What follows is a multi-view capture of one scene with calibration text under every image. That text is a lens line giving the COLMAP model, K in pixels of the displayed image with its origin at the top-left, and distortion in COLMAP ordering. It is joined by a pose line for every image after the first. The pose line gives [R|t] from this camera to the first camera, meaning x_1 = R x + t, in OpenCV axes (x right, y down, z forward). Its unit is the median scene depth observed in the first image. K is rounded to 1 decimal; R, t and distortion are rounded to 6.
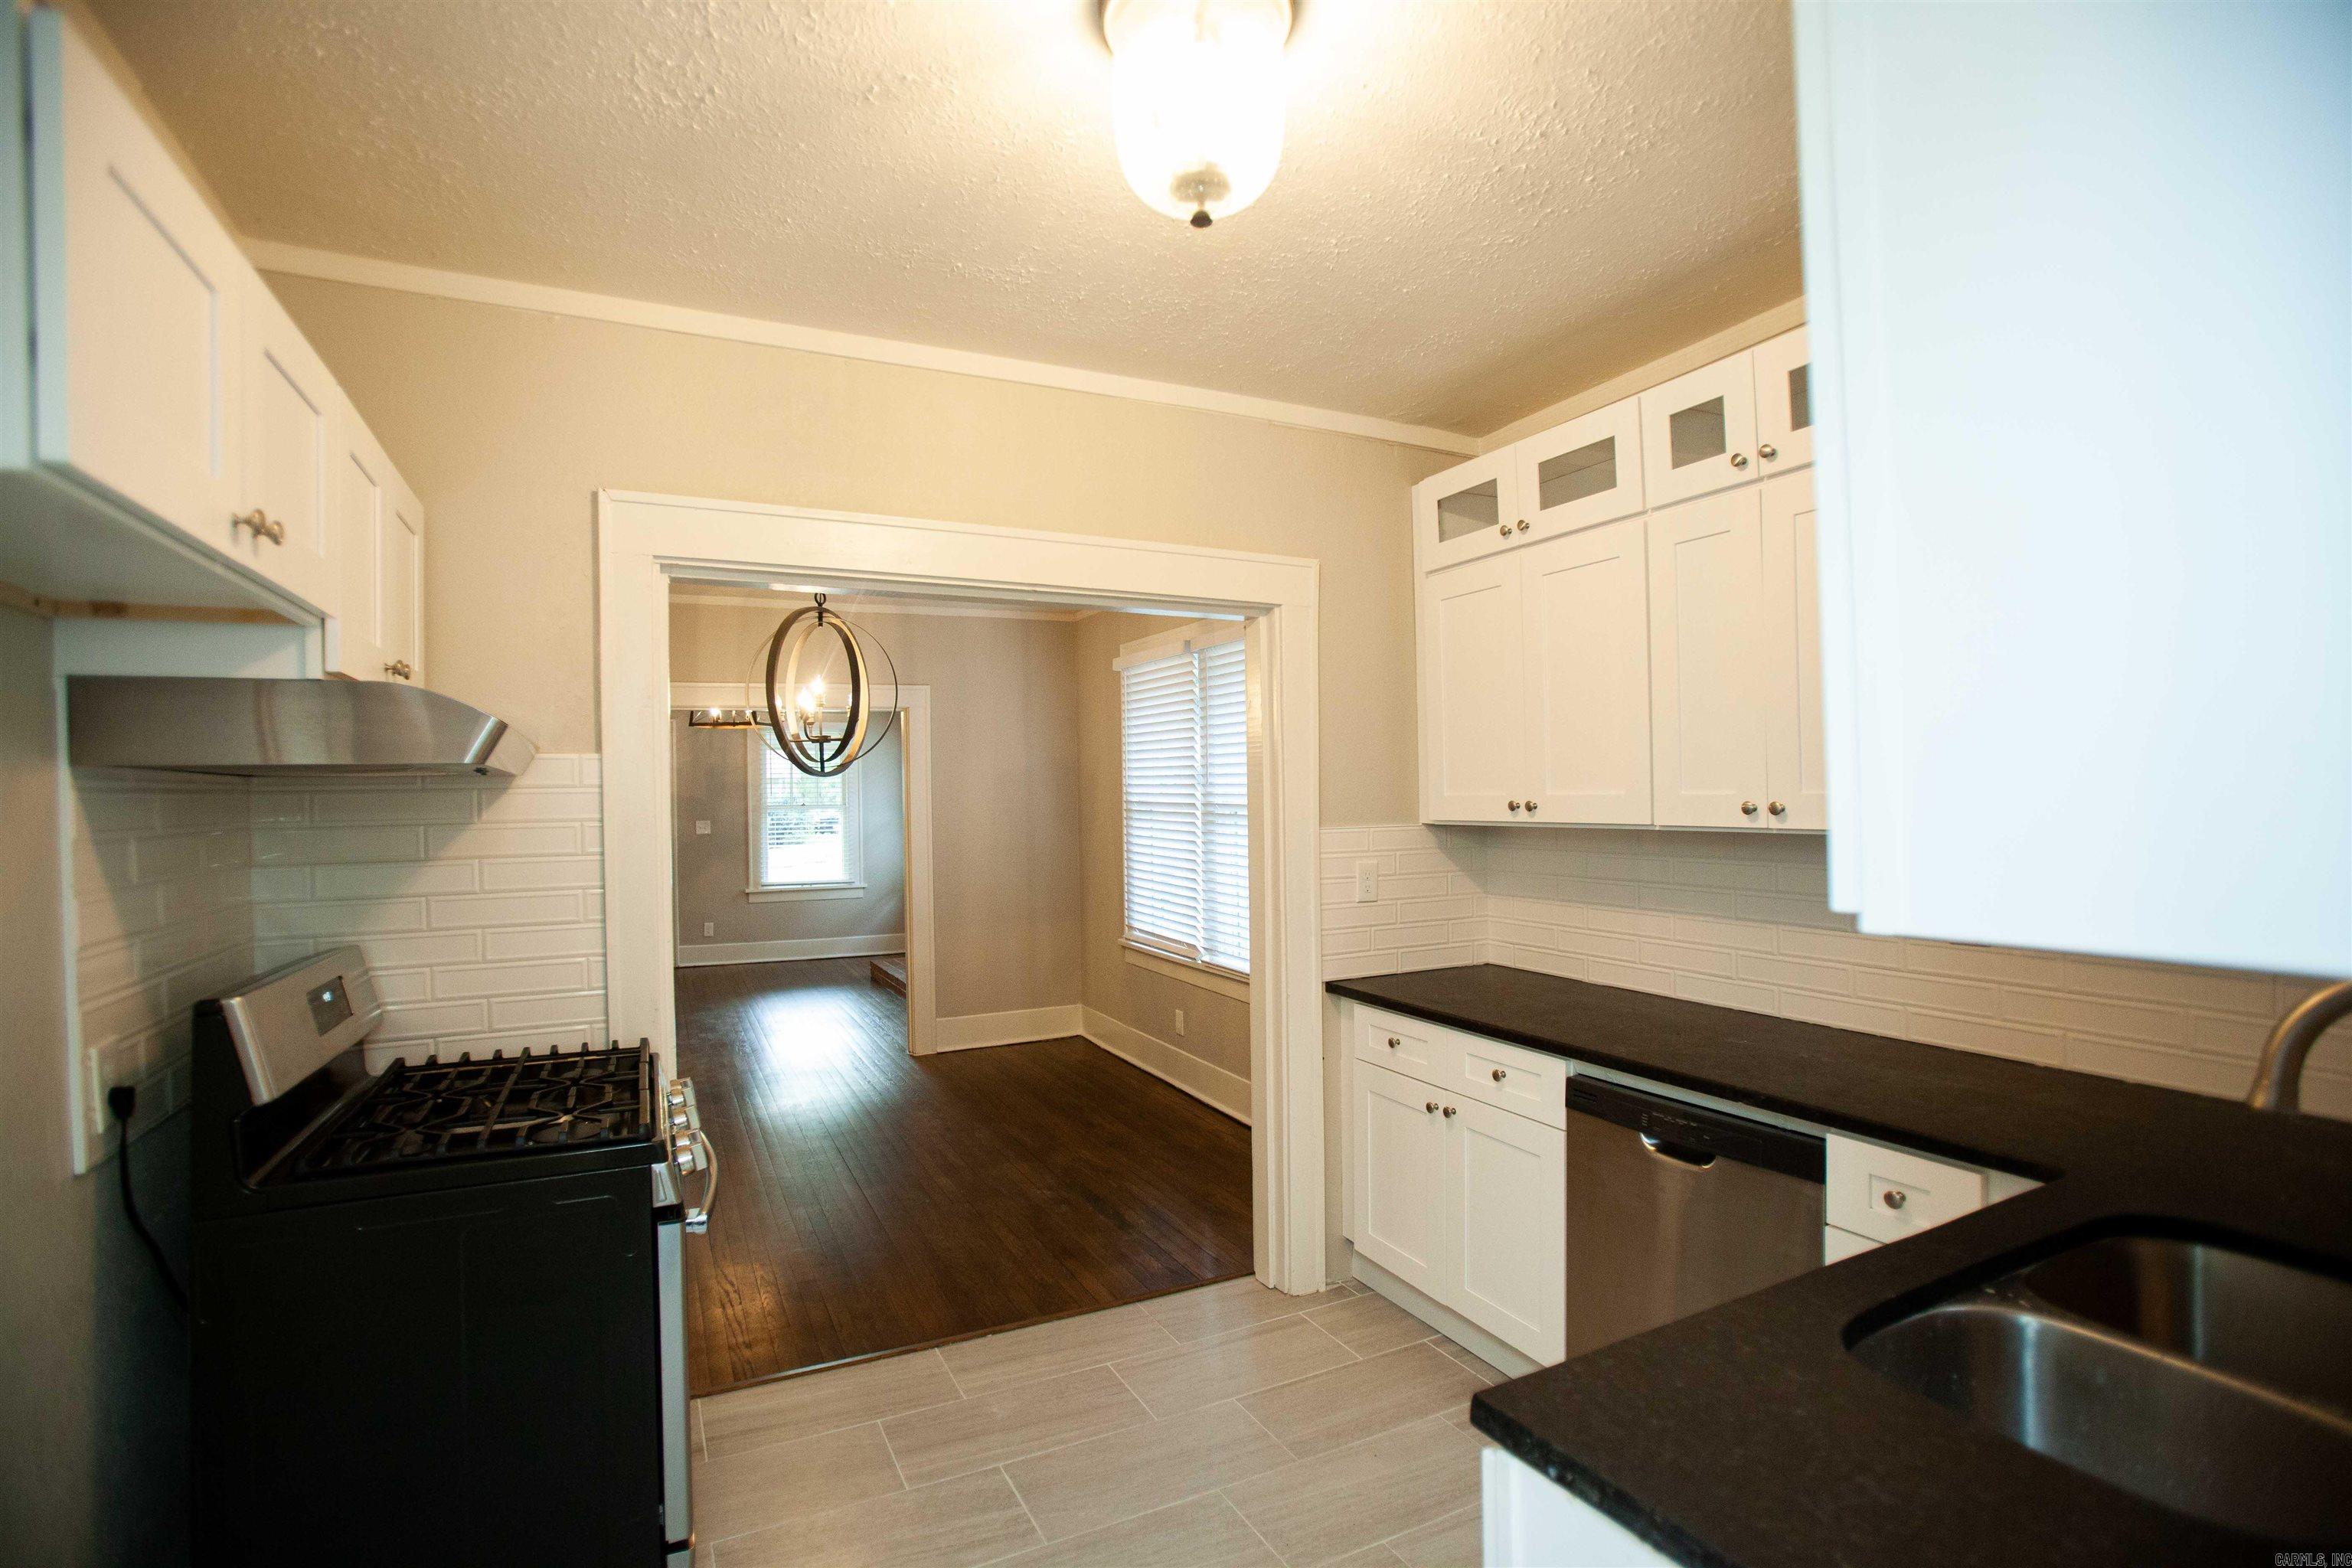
lens RADIAL K [[1093.2, 0, 1157.3], [0, 1093.2, 787.9], [0, 0, 1]] dist [-0.074099, 0.028856]
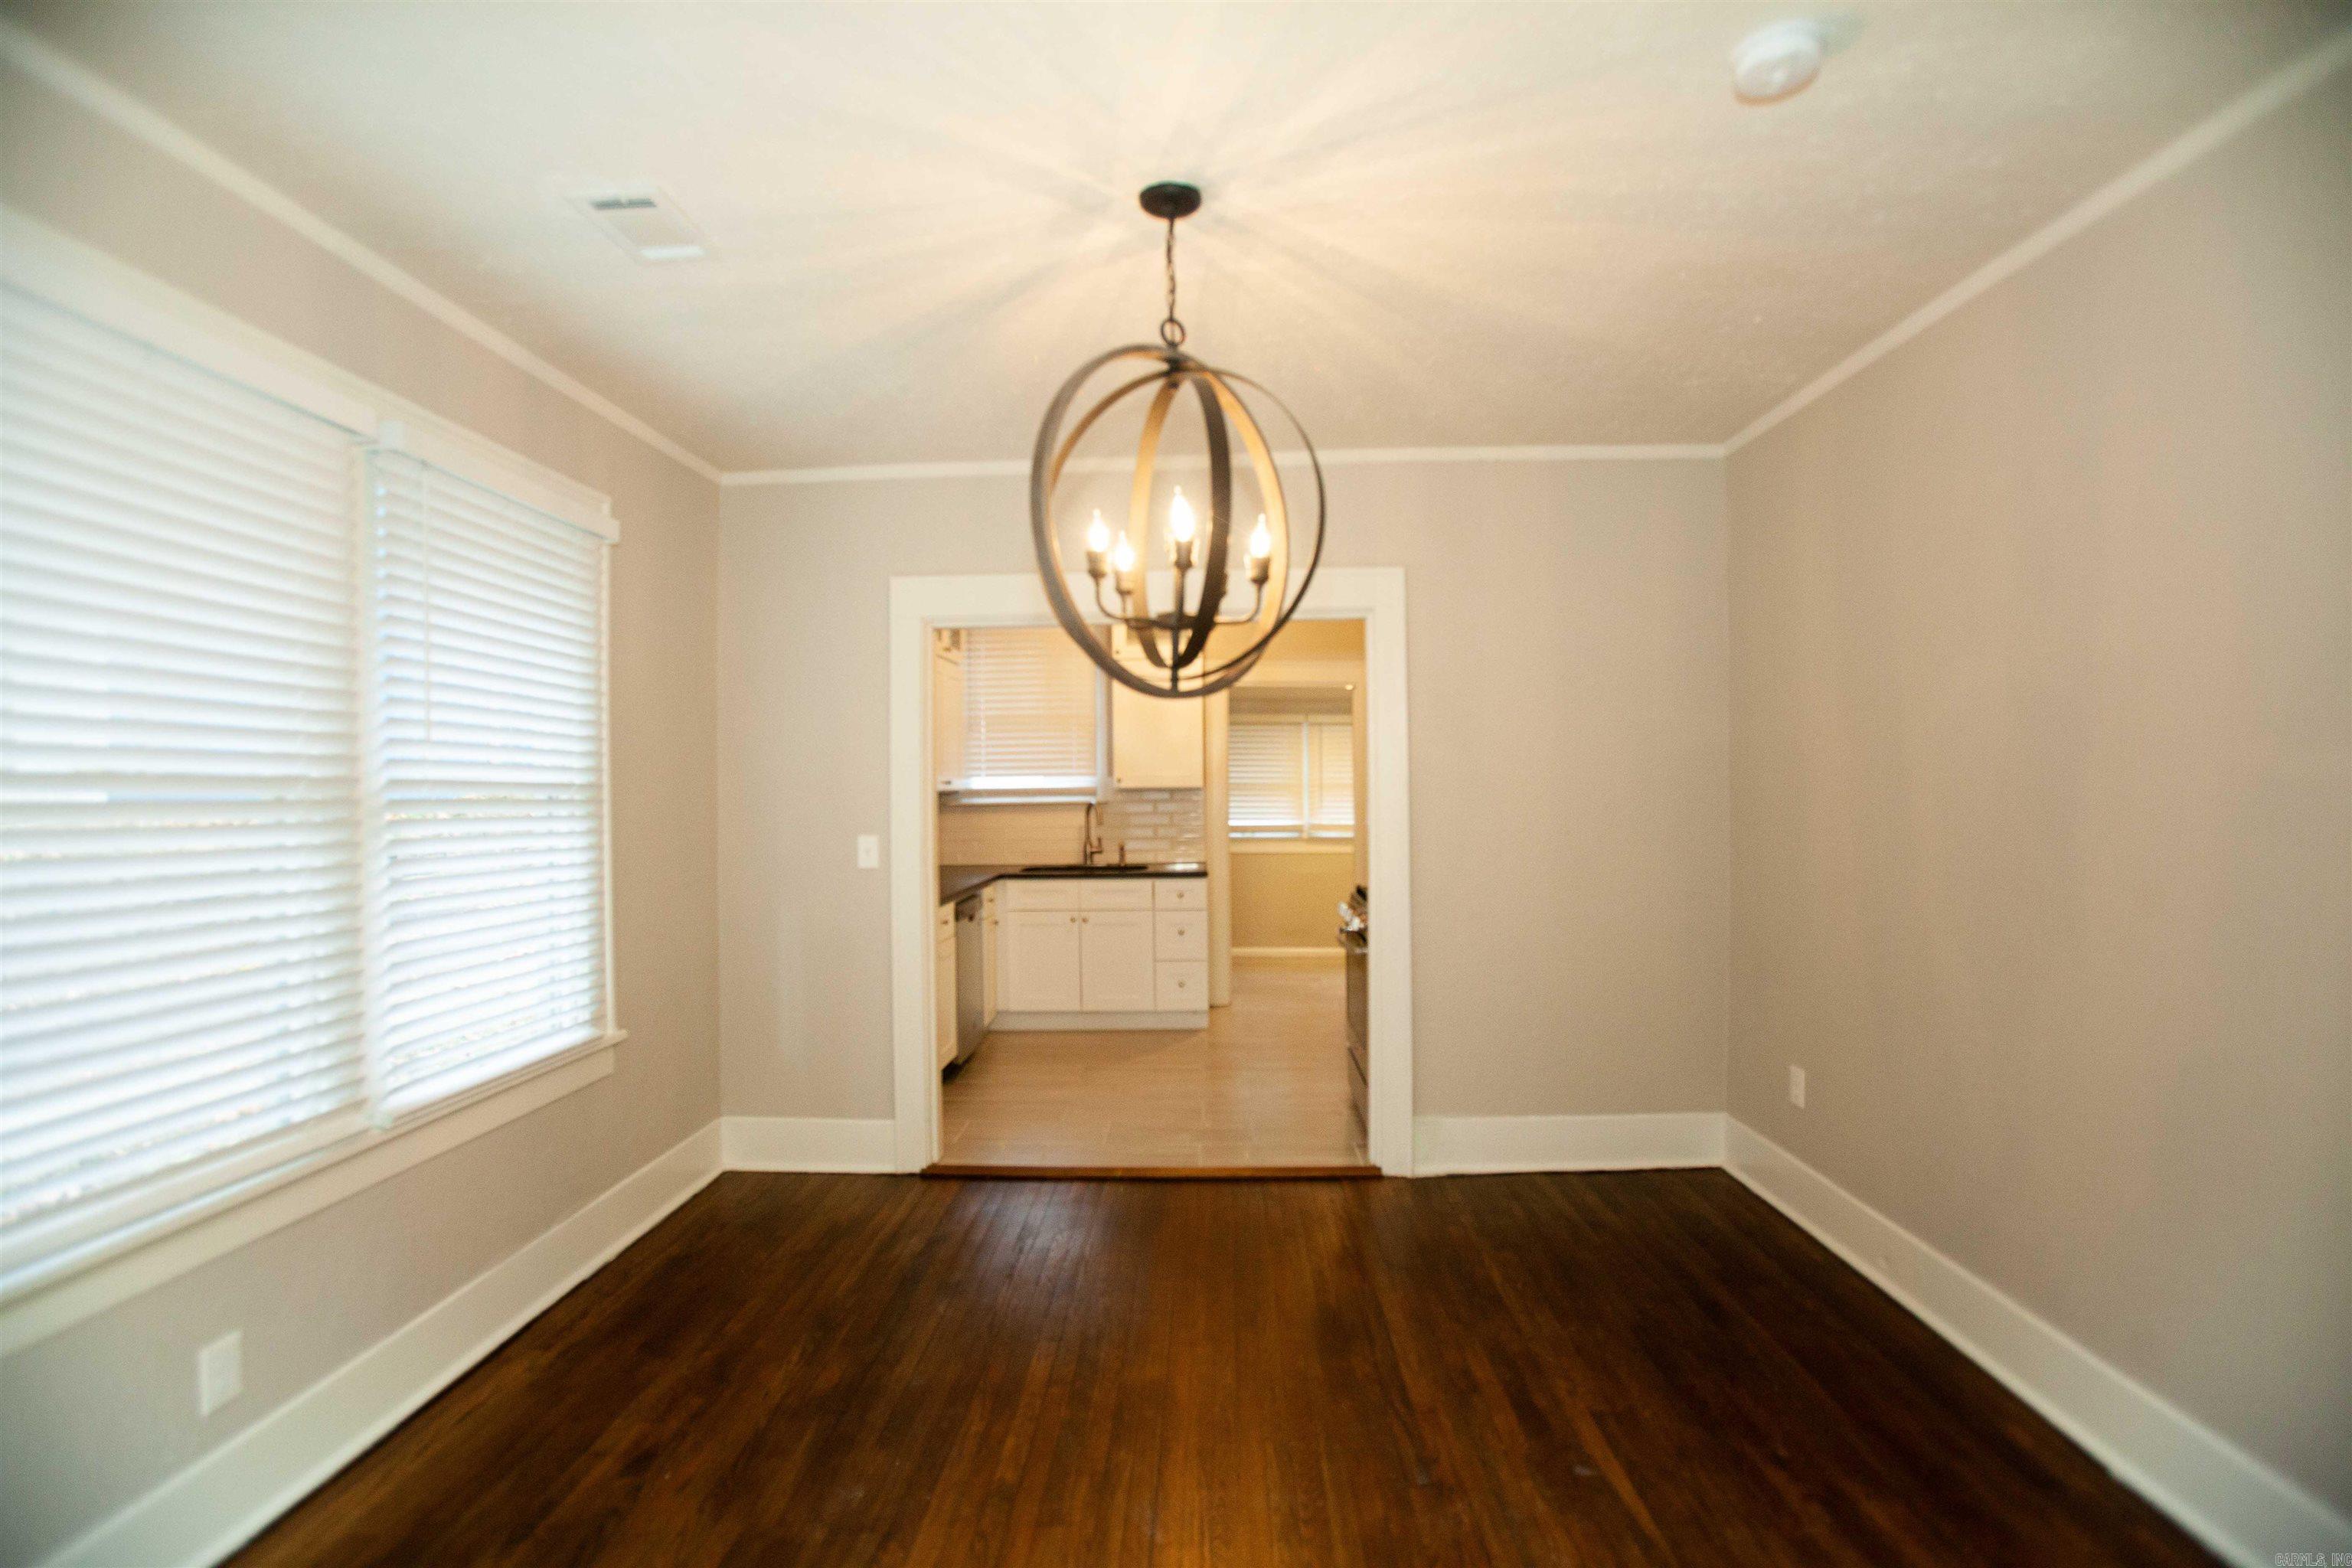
lens RADIAL K [[1089.2, 0, 1164.8], [0, 1089.2, 794.0], [0, 0, 1]] dist [-0.074419, 0.030662]
pose [[-0.877351, 0.021505, 0.479367, -0.887414], [0.022790, 0.999735, -0.003137, 0.053808], [-0.479308, 0.008173, -0.877609, 2.360252]]
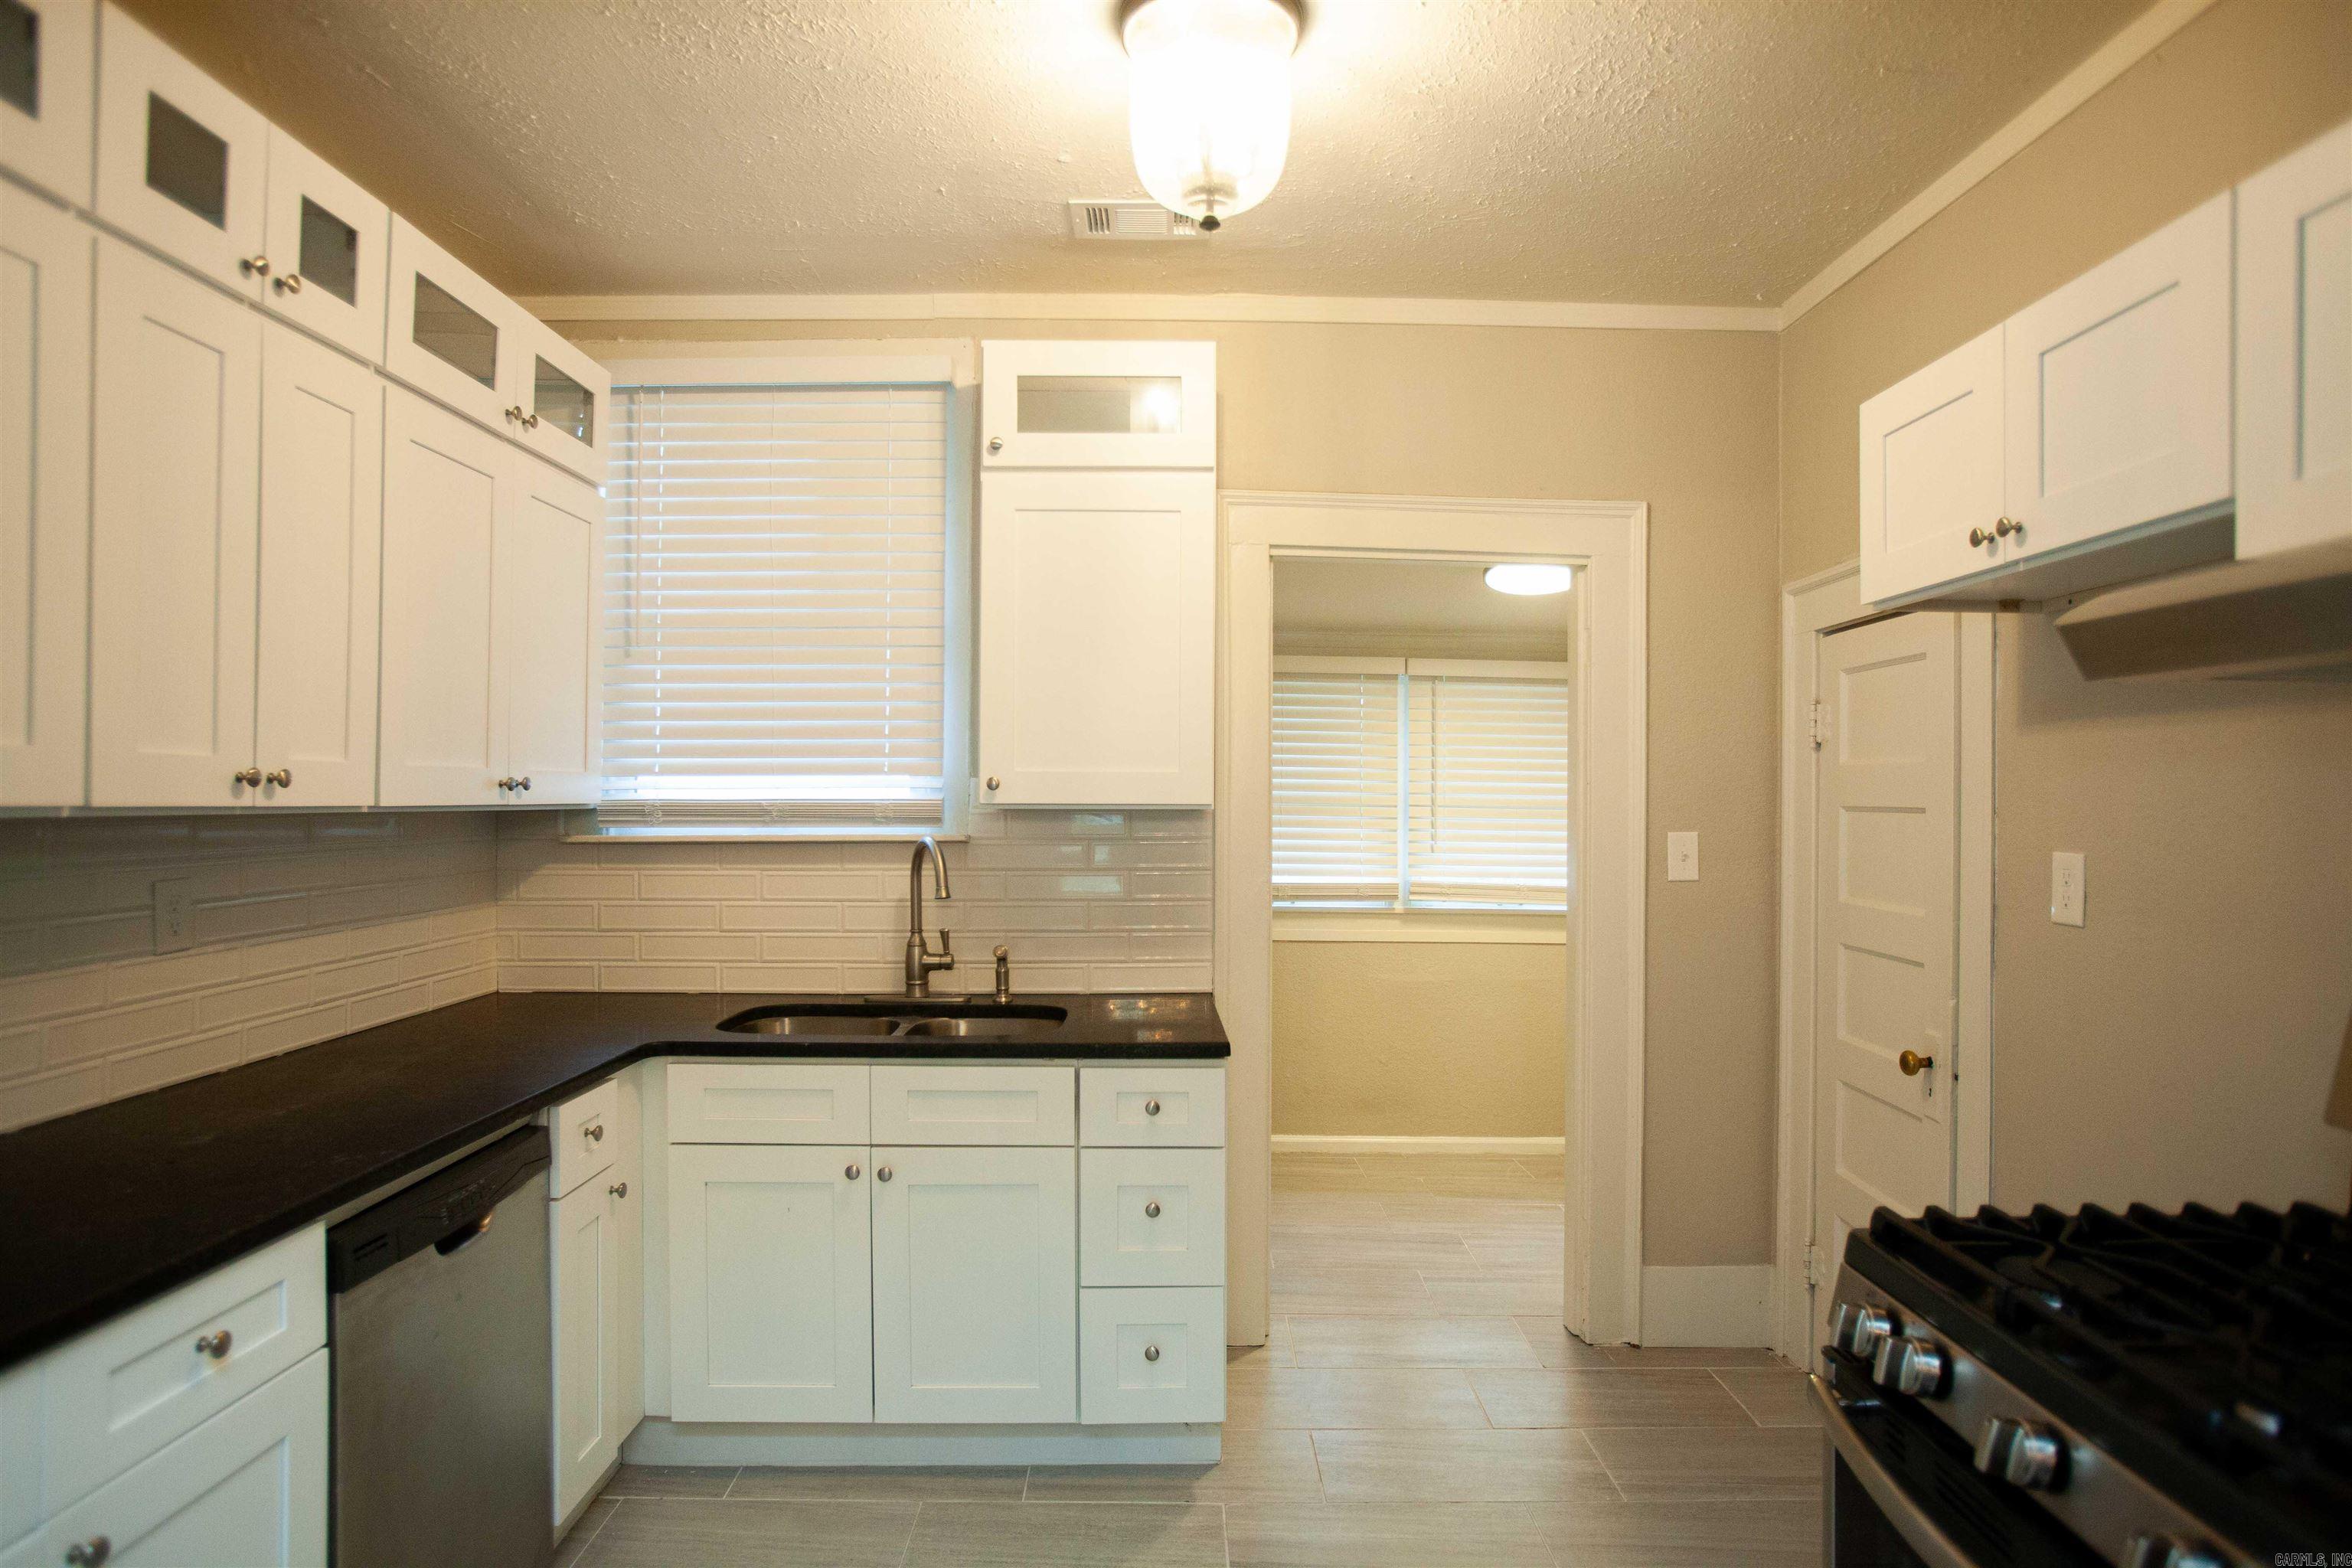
lens RADIAL K [[1336.1, 0, 1163.2], [0, 1336.1, 793.6], [0, 0, 1]] dist [-0.067581, 0.046235]
pose [[-0.894172, 0.013885, 0.447508, -0.285479], [0.007911, 0.999853, -0.015216, 0.039309], [-0.447654, -0.010066, -0.894150, 1.254821]]
